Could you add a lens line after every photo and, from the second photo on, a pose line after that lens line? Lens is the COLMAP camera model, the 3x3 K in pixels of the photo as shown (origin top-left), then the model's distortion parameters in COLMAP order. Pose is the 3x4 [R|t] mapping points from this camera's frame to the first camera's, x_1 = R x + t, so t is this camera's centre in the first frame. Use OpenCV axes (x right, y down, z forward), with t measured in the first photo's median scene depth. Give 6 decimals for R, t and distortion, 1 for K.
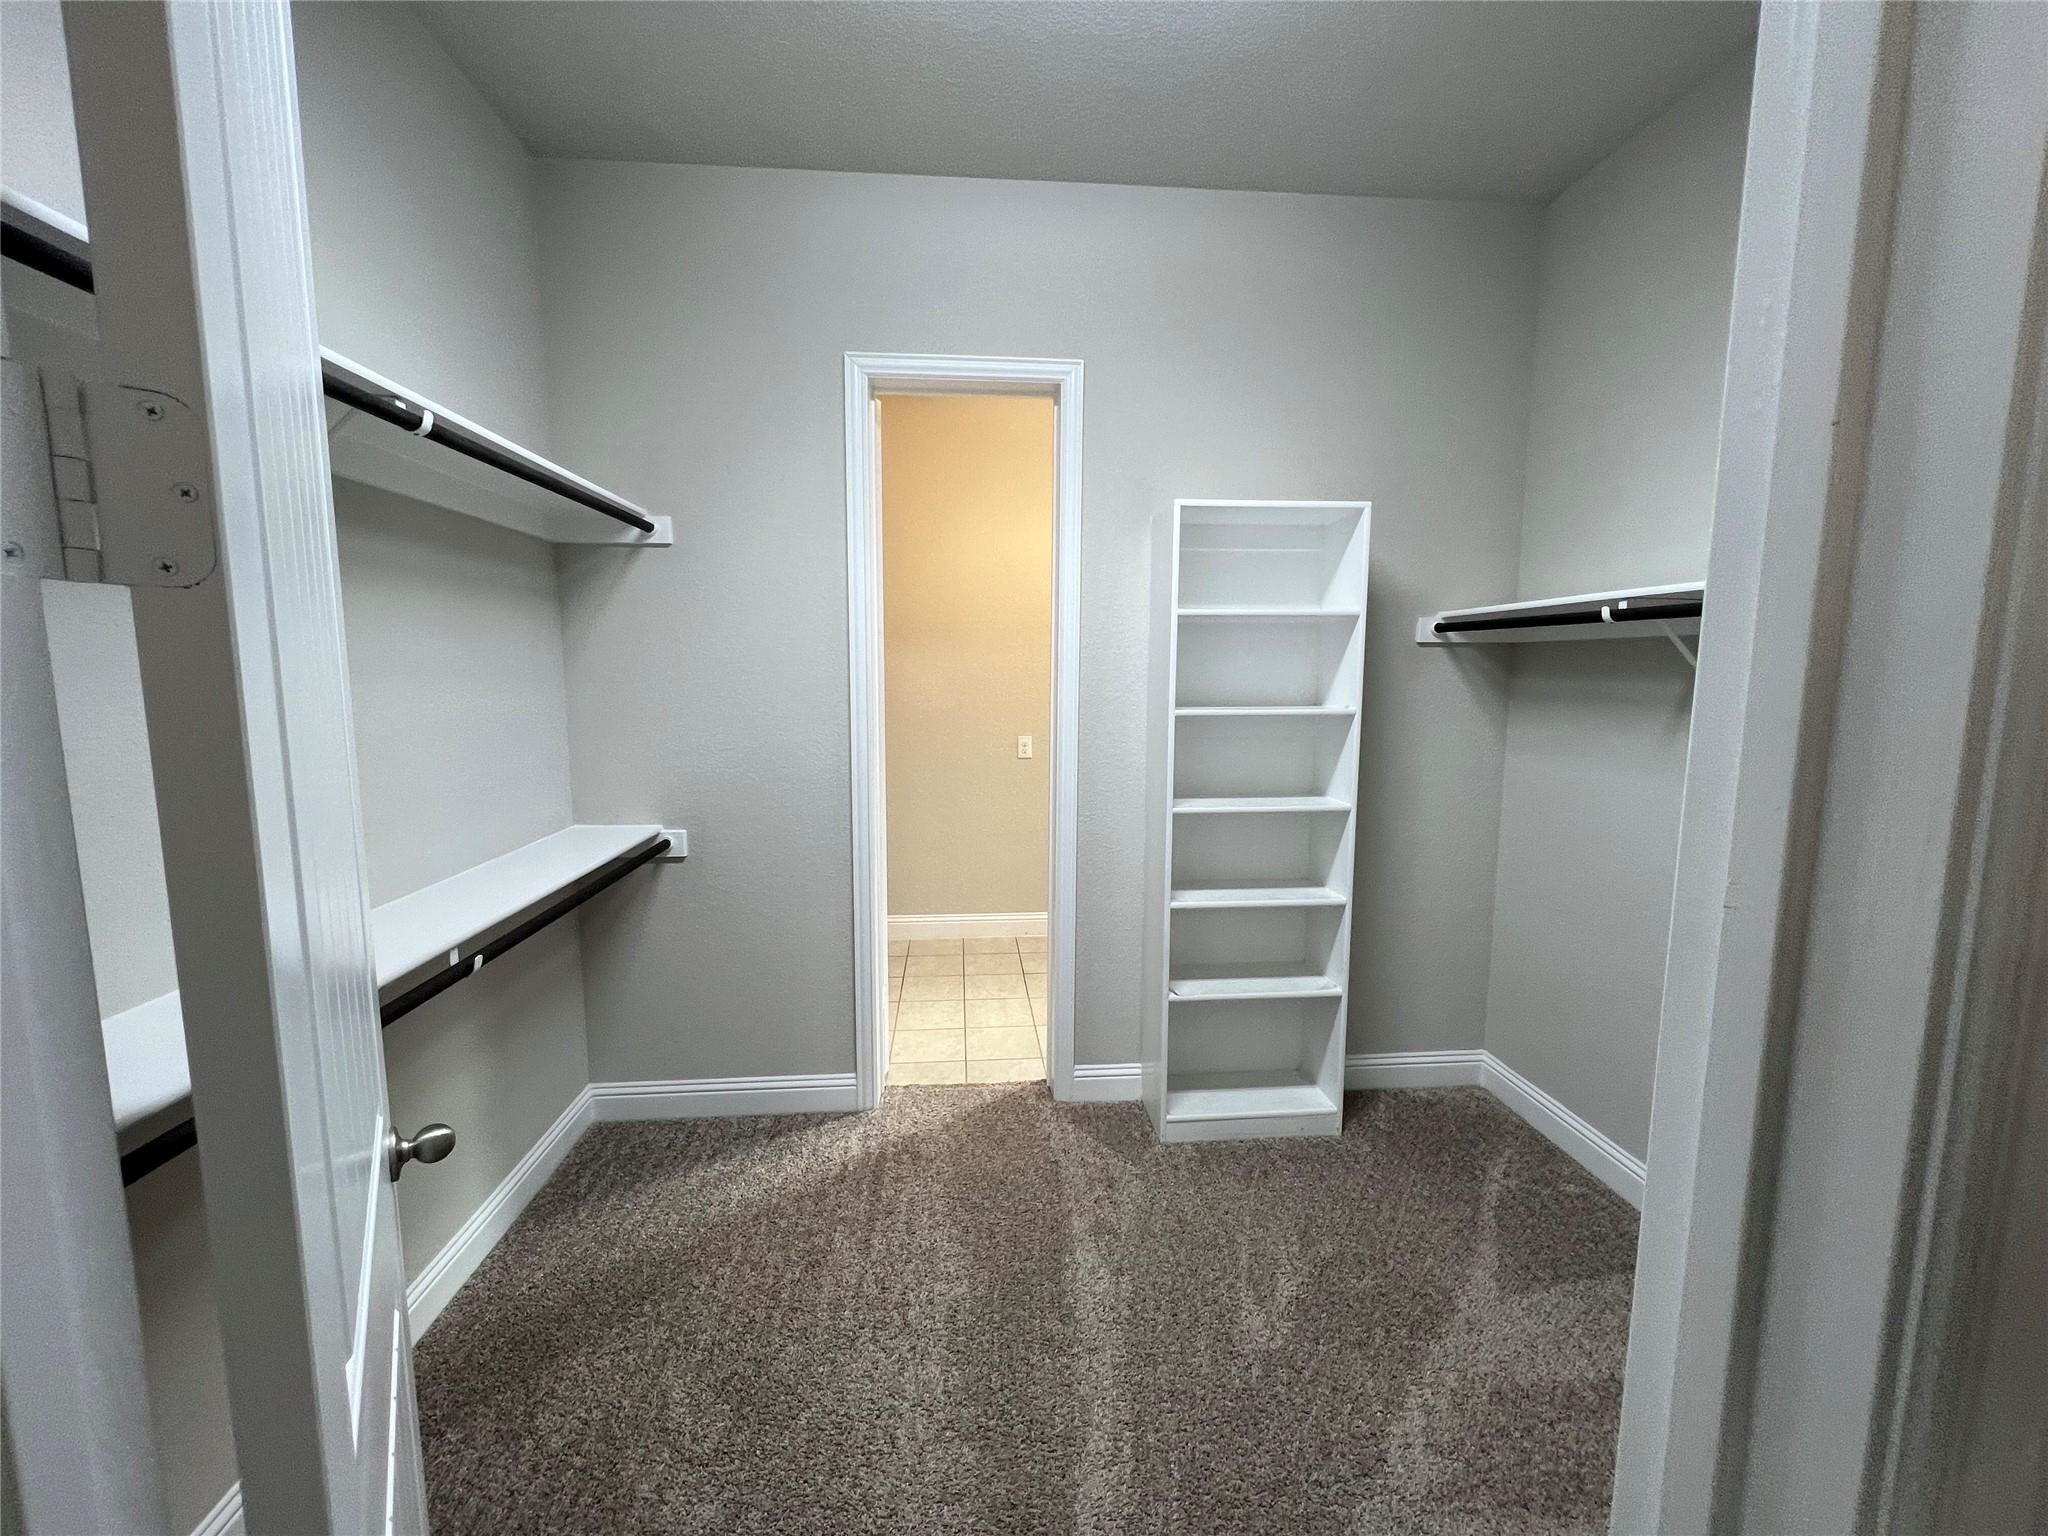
lens RADIAL K [[819.8, 0, 1024.3], [0, 819.8, 759.2], [0, 0, 1]] dist [0.004601, -0.000079]
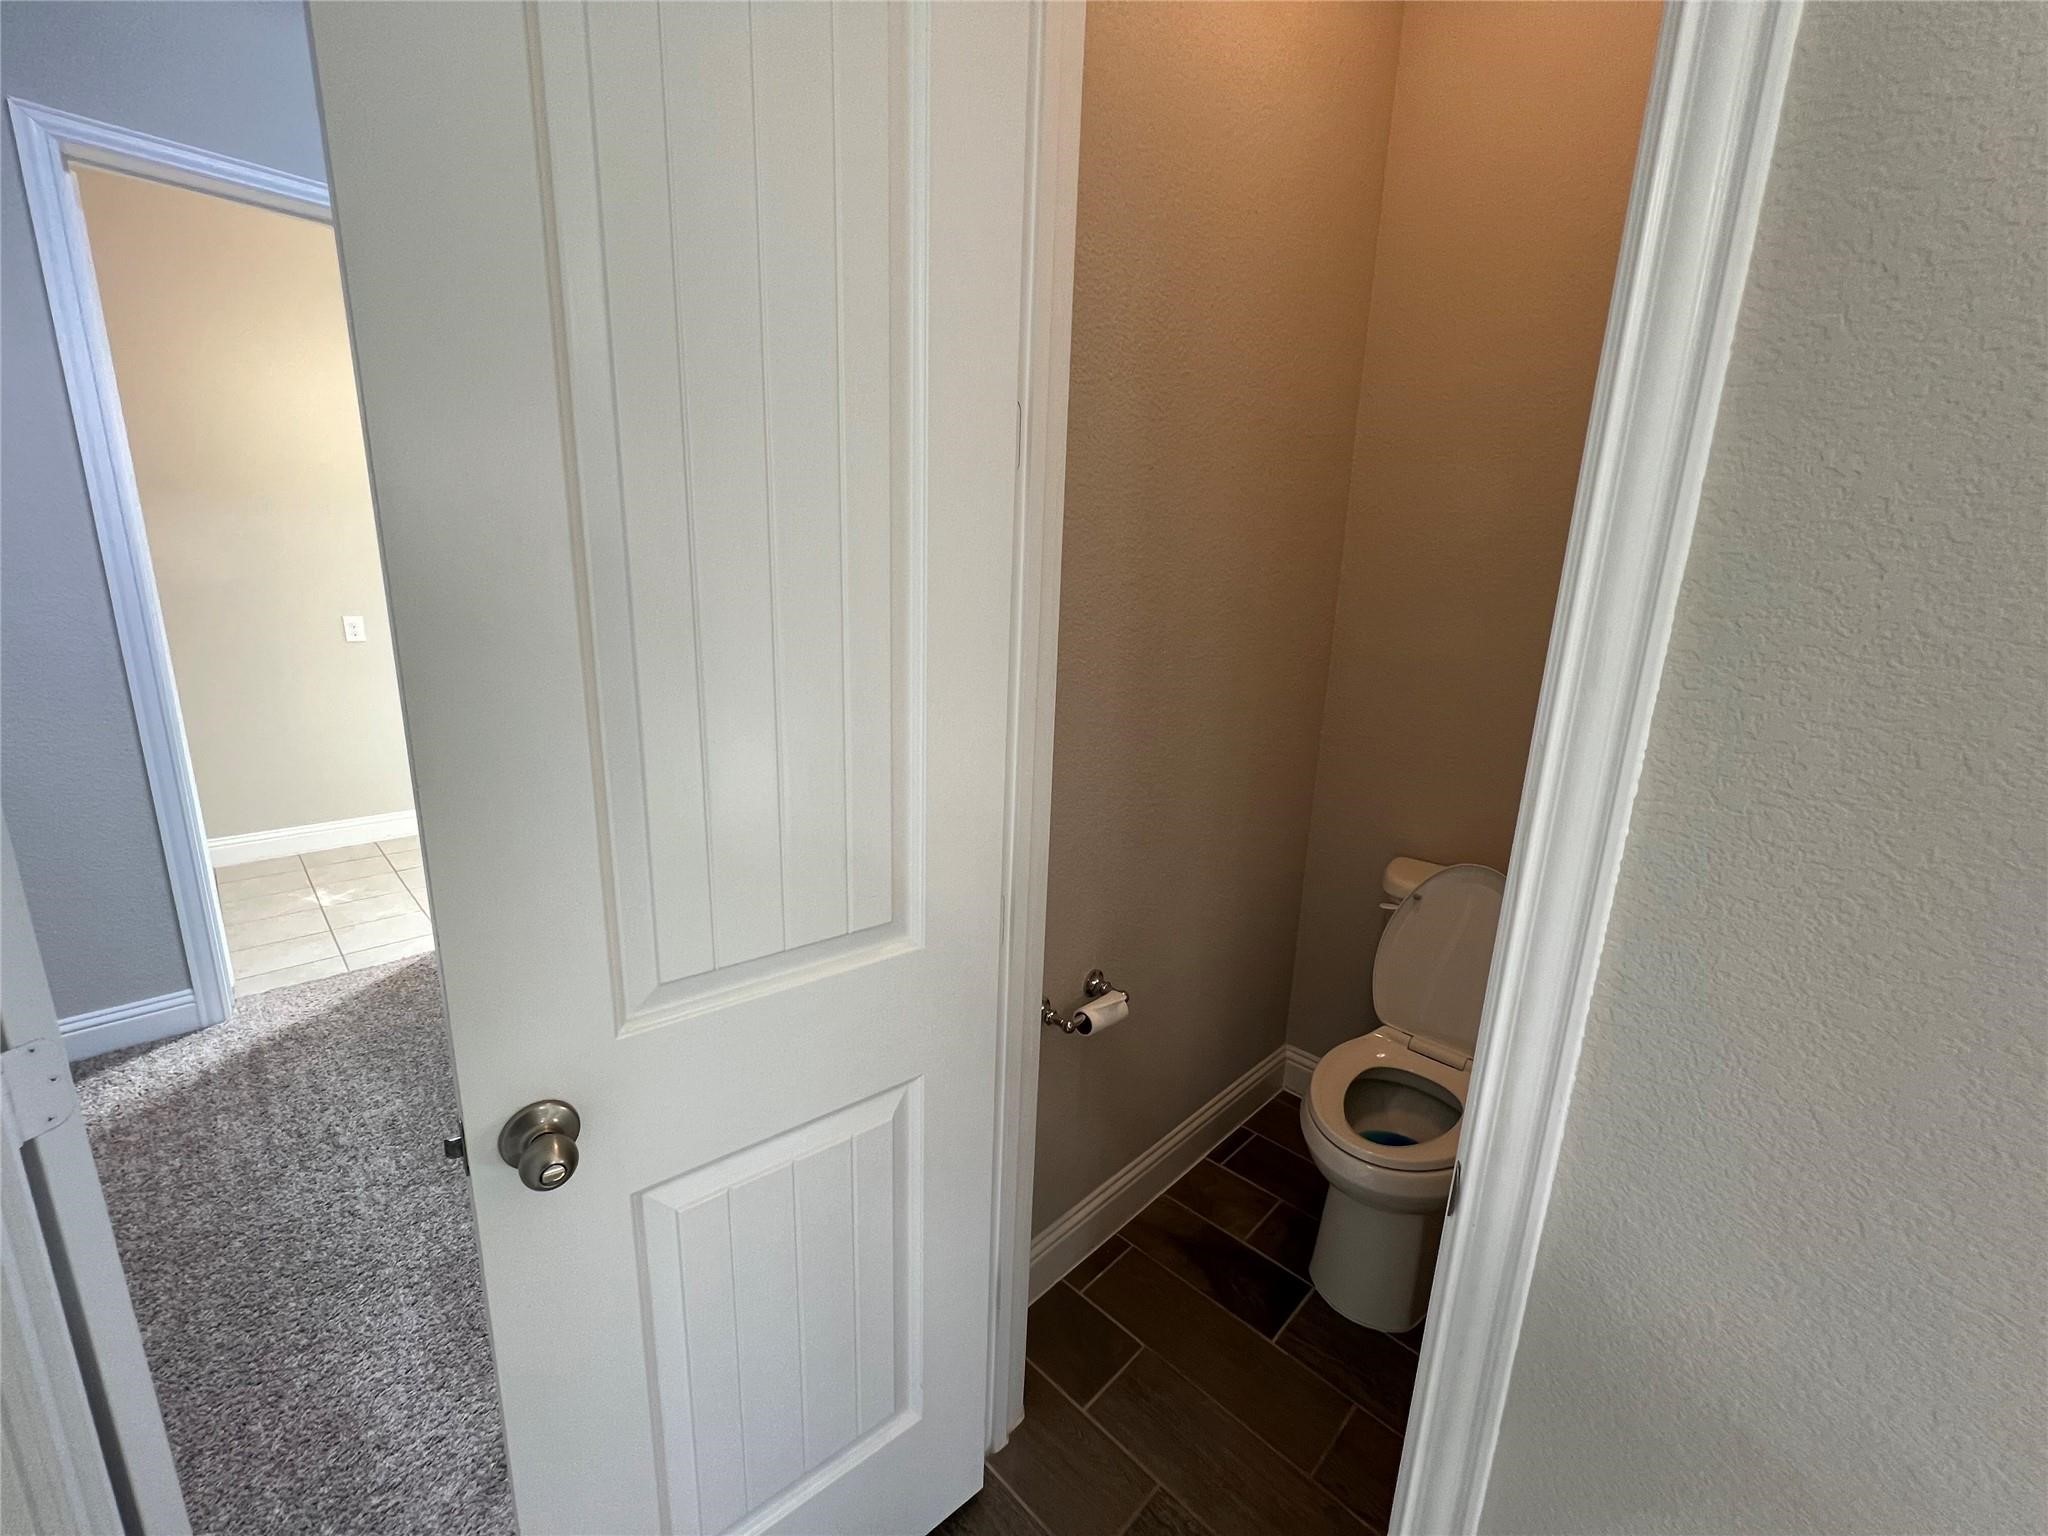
lens RADIAL K [[819.8, 0, 1021.0], [0, 819.8, 761.1], [0, 0, 1]] dist [0.004601, -0.000079]
pose [[0.759869, -0.128120, 0.637325, -0.063133], [0.046632, 0.988604, 0.143138, 0.056726], [-0.648401, -0.079046, 0.757184, -0.252255]]
